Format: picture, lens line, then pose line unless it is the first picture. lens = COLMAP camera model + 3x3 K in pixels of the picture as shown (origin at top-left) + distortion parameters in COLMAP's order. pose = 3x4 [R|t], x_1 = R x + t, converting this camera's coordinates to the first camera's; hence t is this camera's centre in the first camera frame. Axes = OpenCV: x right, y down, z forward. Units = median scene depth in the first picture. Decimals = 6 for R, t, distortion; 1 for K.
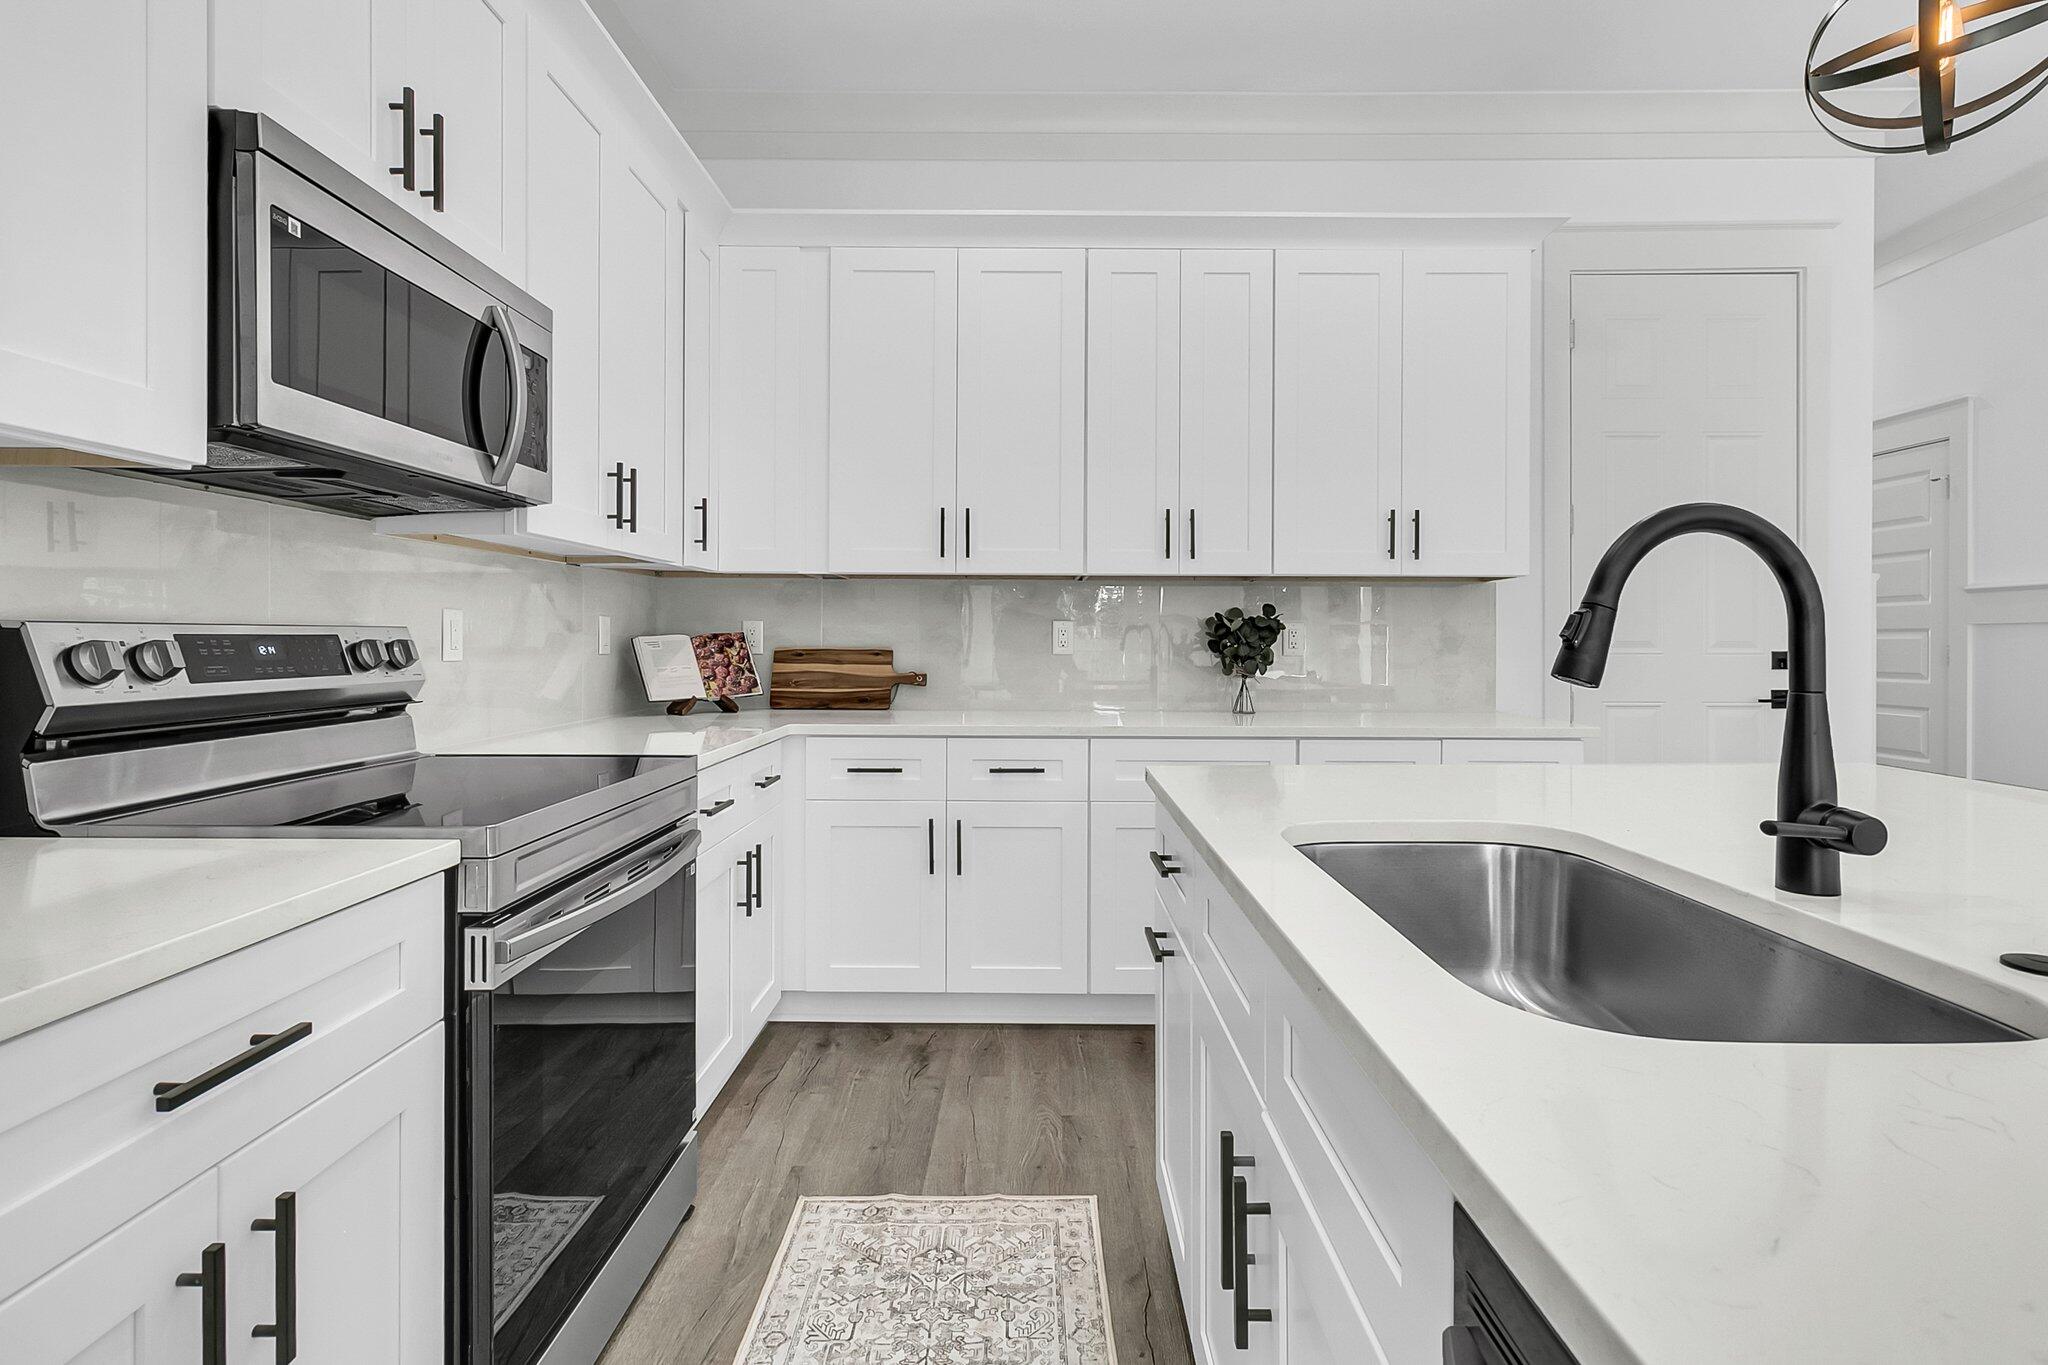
lens RADIAL K [[982.2, 0, 1027.8], [0, 982.2, 640.5], [0, 0, 1]] dist [0.001029, 0.000556]
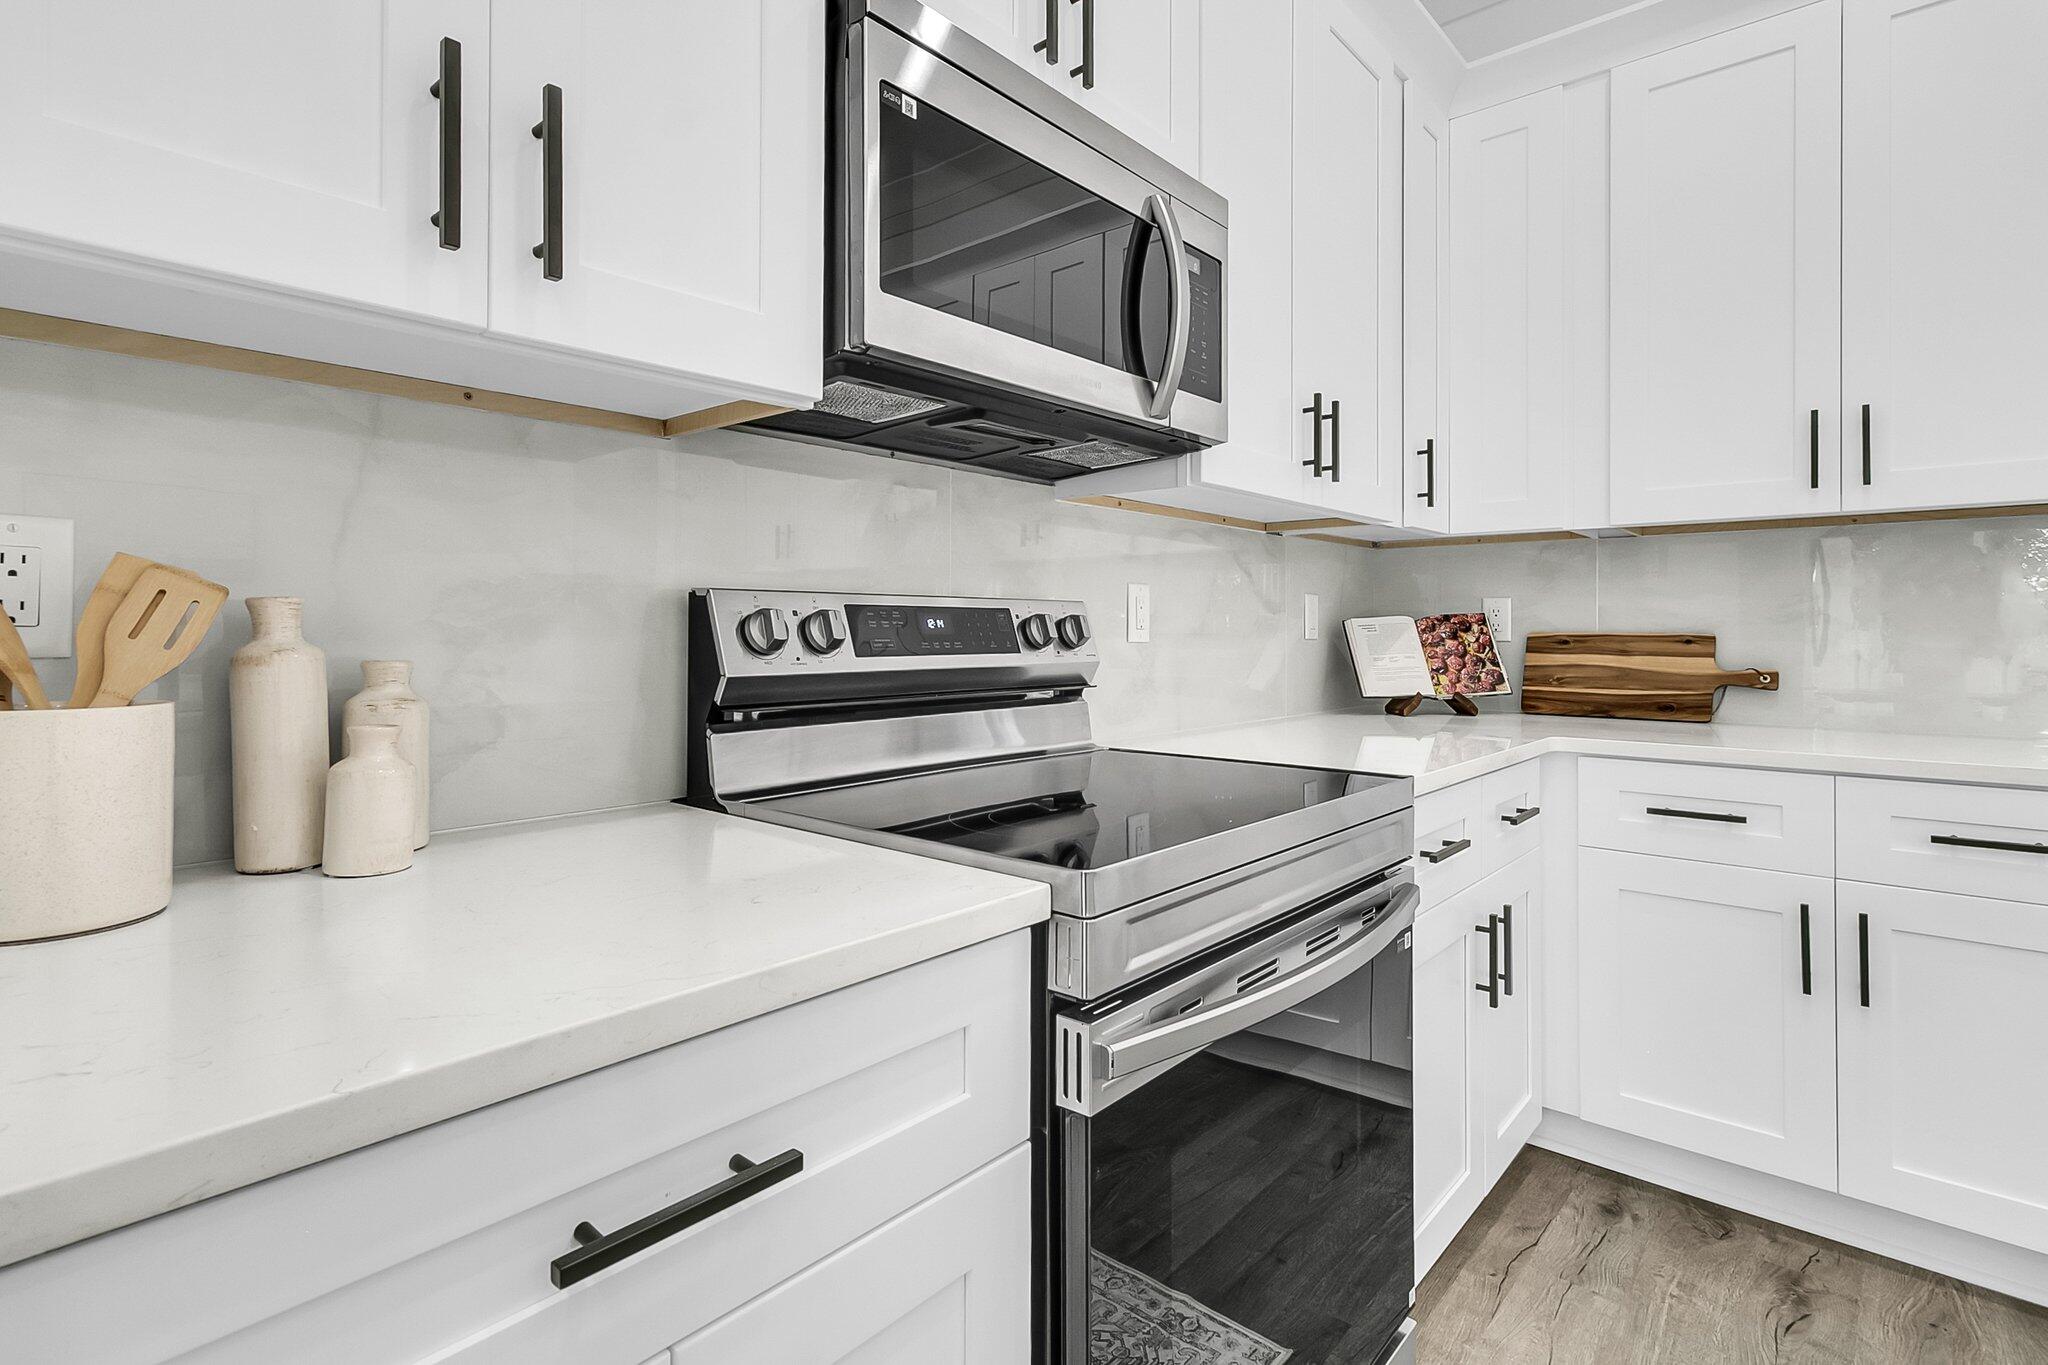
lens RADIAL K [[1025.3, 0, 1023.4], [0, 1025.3, 621.4], [0, 0, 1]] dist [0.001232, 0.001853]
pose [[0.761364, -0.008234, -0.648273, -0.061514], [-0.000348, 0.999914, -0.013108, 0.013580], [0.648325, 0.010205, 0.761295, 0.218418]]
